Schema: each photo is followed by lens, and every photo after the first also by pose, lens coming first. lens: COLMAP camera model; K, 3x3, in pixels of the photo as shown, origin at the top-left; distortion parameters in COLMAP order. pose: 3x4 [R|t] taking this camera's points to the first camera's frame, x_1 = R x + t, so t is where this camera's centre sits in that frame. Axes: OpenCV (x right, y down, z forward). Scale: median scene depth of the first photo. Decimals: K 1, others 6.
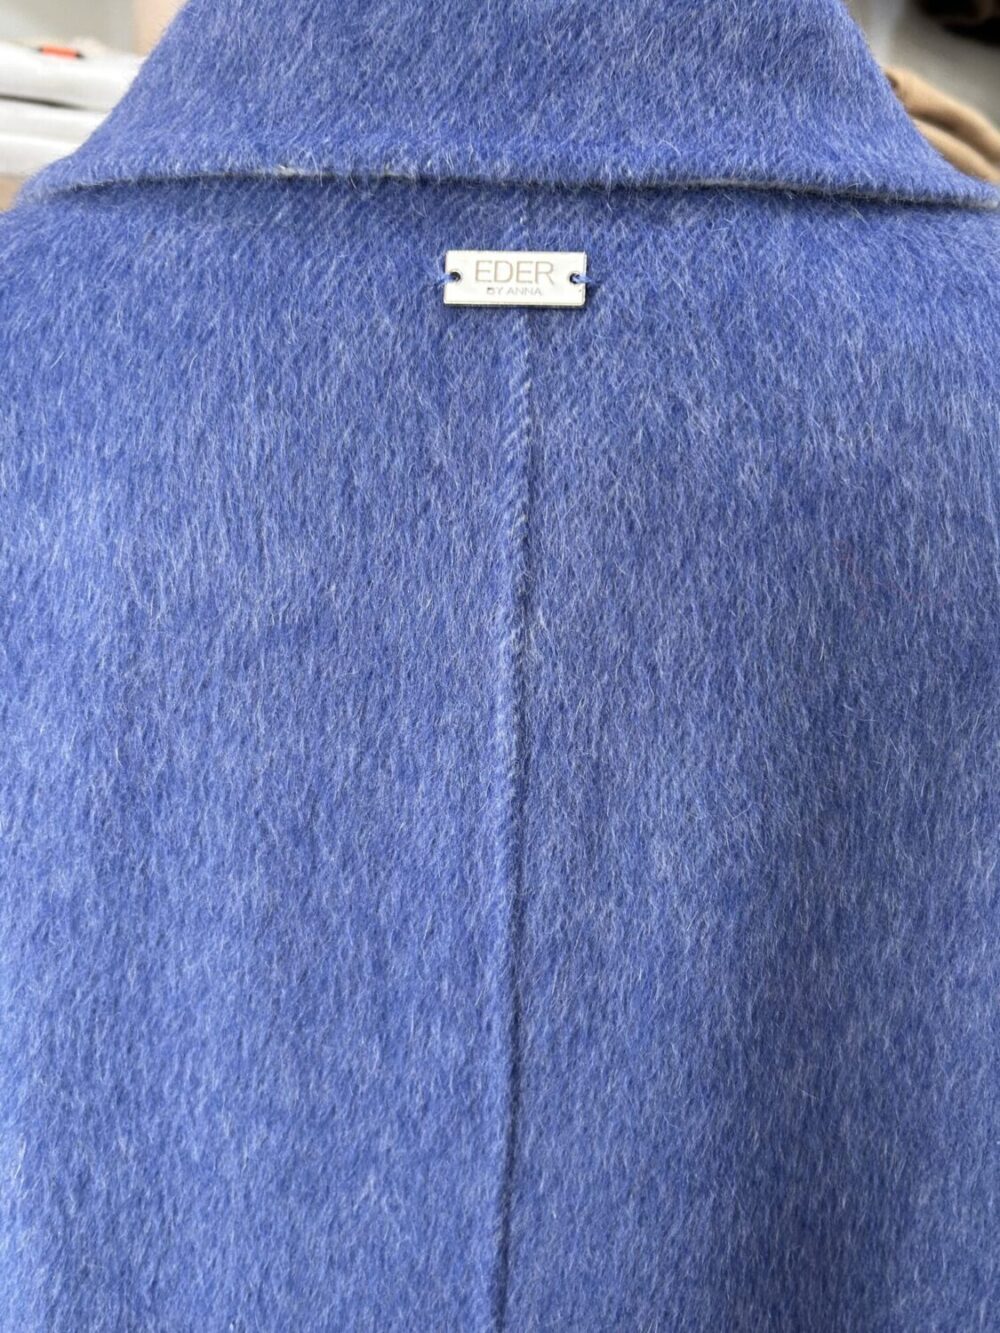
lens RADIAL K [[1068.5, 0, 502.6], [0, 1068.5, 673.4], [0, 0, 1]] dist [0.061758, -0.078661]
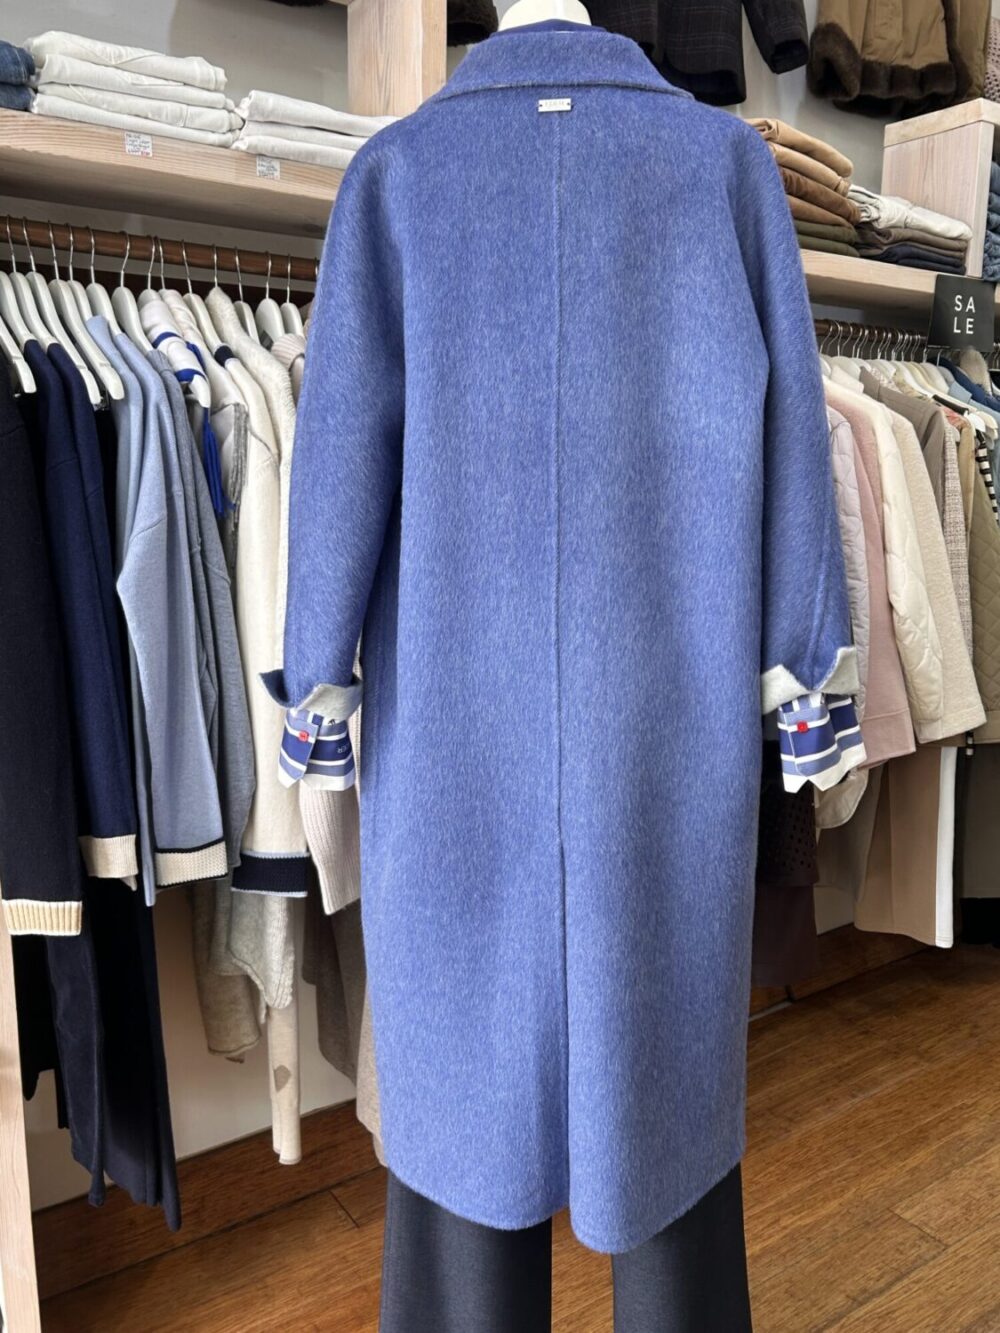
lens RADIAL K [[1073.3, 0, 500.0], [0, 1073.3, 666.5], [0, 0, 1]] dist [0.058231, -0.077353]
pose [[0.998756, -0.030686, -0.039306, -0.103344], [0.027443, 0.996373, -0.080548, 2.155771], [0.041635, 0.079369, 0.995975, -3.070938]]
